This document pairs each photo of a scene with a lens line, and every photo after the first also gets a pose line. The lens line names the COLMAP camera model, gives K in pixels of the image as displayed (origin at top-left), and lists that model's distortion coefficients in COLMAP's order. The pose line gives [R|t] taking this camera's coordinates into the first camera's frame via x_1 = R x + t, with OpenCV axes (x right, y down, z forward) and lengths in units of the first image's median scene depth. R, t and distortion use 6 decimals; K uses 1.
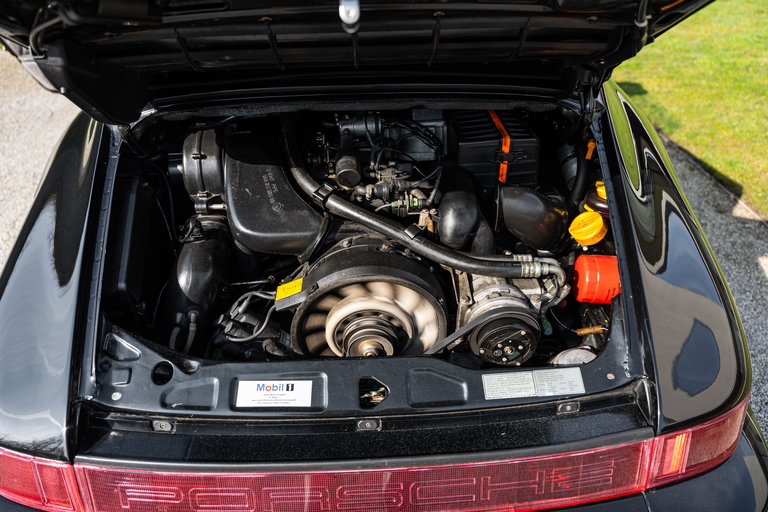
lens RADIAL K [[502.1, 0, 384.0], [0, 502.1, 256.0], [0, 0, 1]] dist [-0.005055, -0.005630]
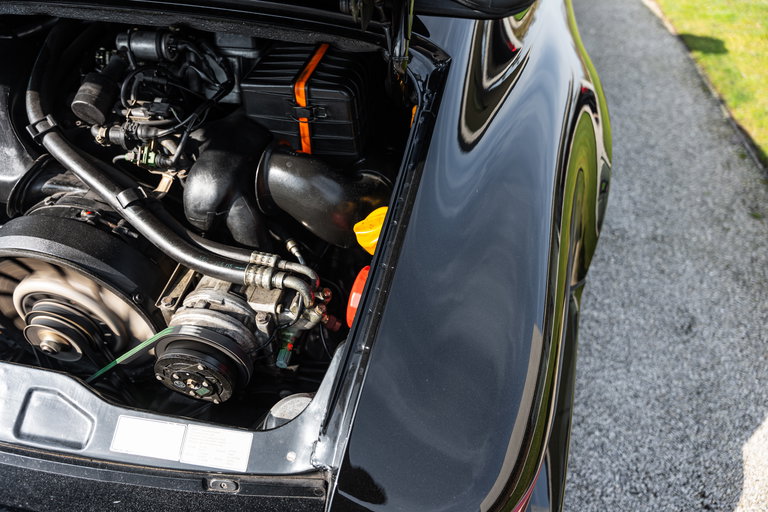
lens RADIAL K [[502.1, 0, 384.0], [0, 502.1, 256.0], [0, 0, 1]] dist [-0.005055, -0.005630]
pose [[0.977488, 0.166972, -0.128984, 0.302715], [-0.149040, 0.979147, 0.138050, -0.069909], [0.149345, -0.115718, 0.981991, 0.183123]]
